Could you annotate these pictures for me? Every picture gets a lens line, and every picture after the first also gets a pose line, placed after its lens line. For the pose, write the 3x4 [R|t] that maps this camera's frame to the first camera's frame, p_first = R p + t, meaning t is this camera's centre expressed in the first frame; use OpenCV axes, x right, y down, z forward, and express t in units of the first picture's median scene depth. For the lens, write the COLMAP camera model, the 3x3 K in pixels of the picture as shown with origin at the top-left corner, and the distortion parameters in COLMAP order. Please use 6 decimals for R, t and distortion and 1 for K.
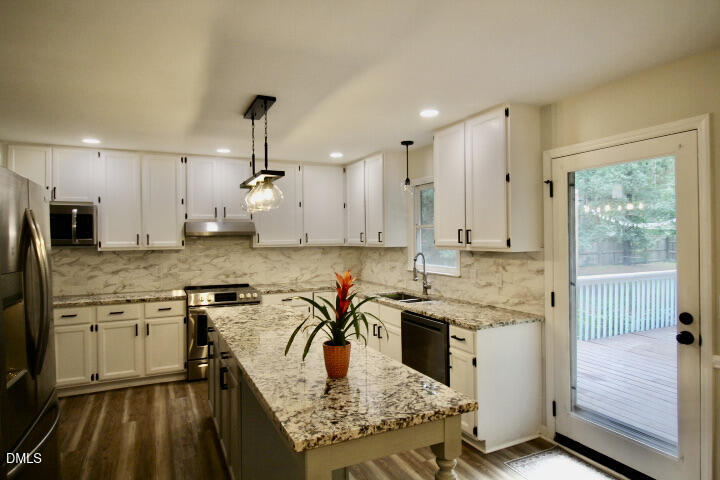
lens RADIAL K [[421.2, 0, 361.8], [0, 421.2, 239.1], [0, 0, 1]] dist [0.002183, -0.001622]
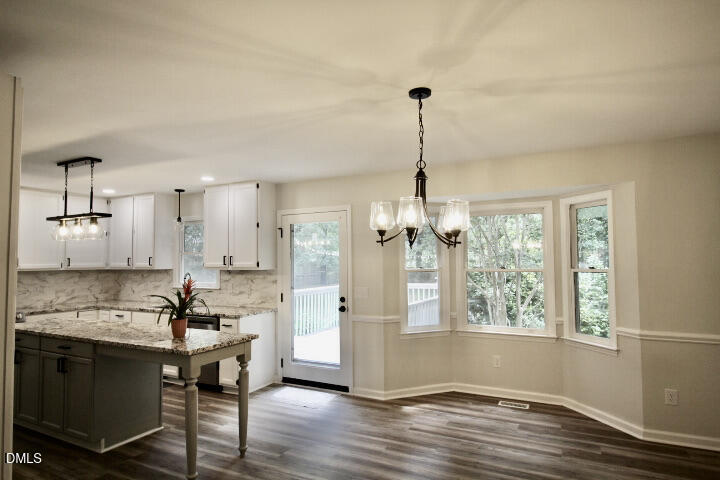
lens RADIAL K [[421.2, 0, 361.8], [0, 421.2, 239.1], [0, 0, 1]] dist [0.002183, -0.001622]
pose [[0.795937, 0.033412, 0.604457, -0.303464], [0.004030, 0.998161, -0.060481, 0.010684], [-0.605366, 0.050576, 0.794339, -0.519557]]
